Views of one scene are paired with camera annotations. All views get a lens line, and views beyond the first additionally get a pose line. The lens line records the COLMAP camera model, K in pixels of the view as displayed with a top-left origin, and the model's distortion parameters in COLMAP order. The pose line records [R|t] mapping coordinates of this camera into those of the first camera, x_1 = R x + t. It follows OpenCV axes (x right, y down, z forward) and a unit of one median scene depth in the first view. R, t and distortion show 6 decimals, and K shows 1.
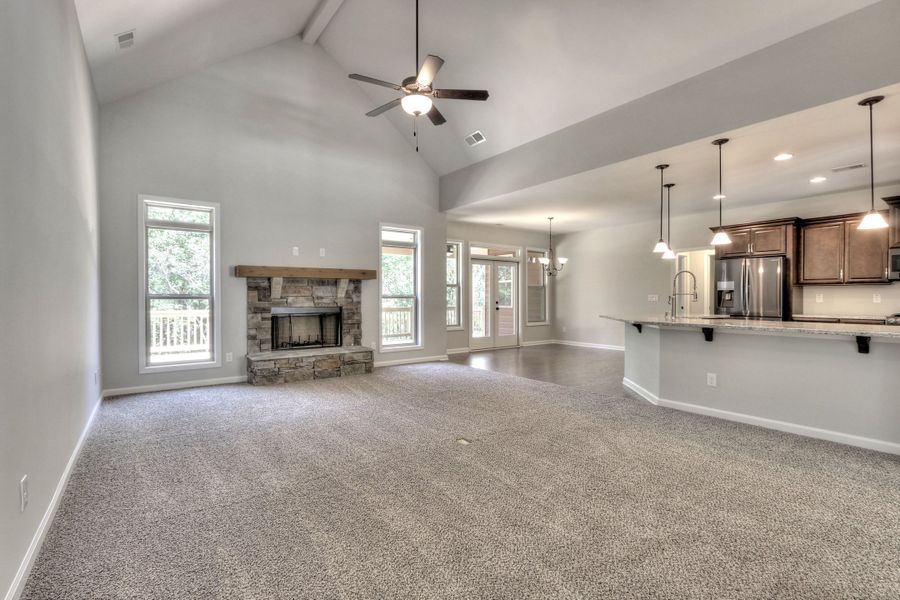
lens RADIAL K [[417.7, 0, 447.9], [0, 417.7, 300.7], [0, 0, 1]] dist [-0.010817, 0.000132]
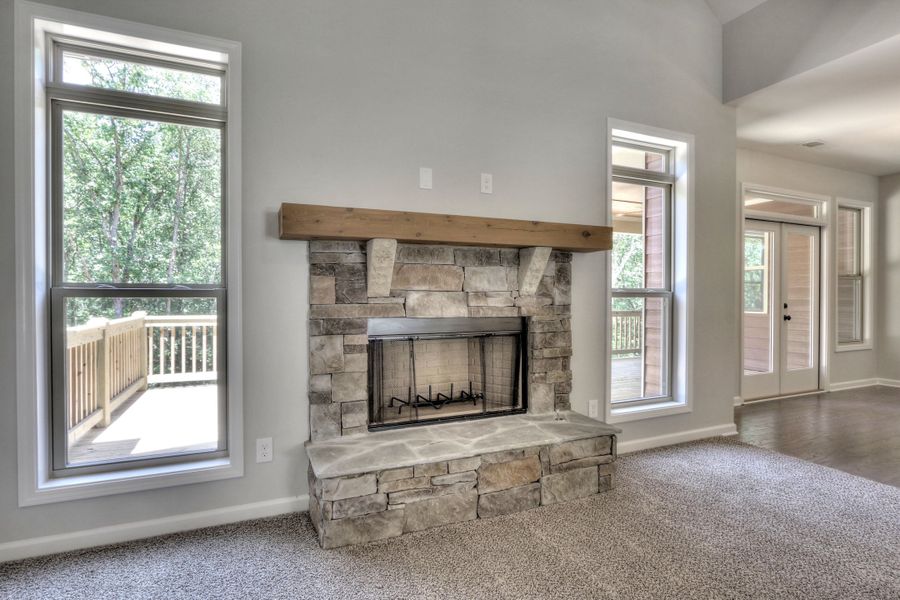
lens RADIAL K [[458.7, 0, 452.7], [0, 458.7, 301.9], [0, 0, 1]] dist [-0.017218, 0.000349]
pose [[0.975941, 0.005895, -0.217957, -0.243332], [-0.004708, 0.999971, 0.005963, -0.002940], [0.217985, -0.004793, 0.975940, 0.575755]]
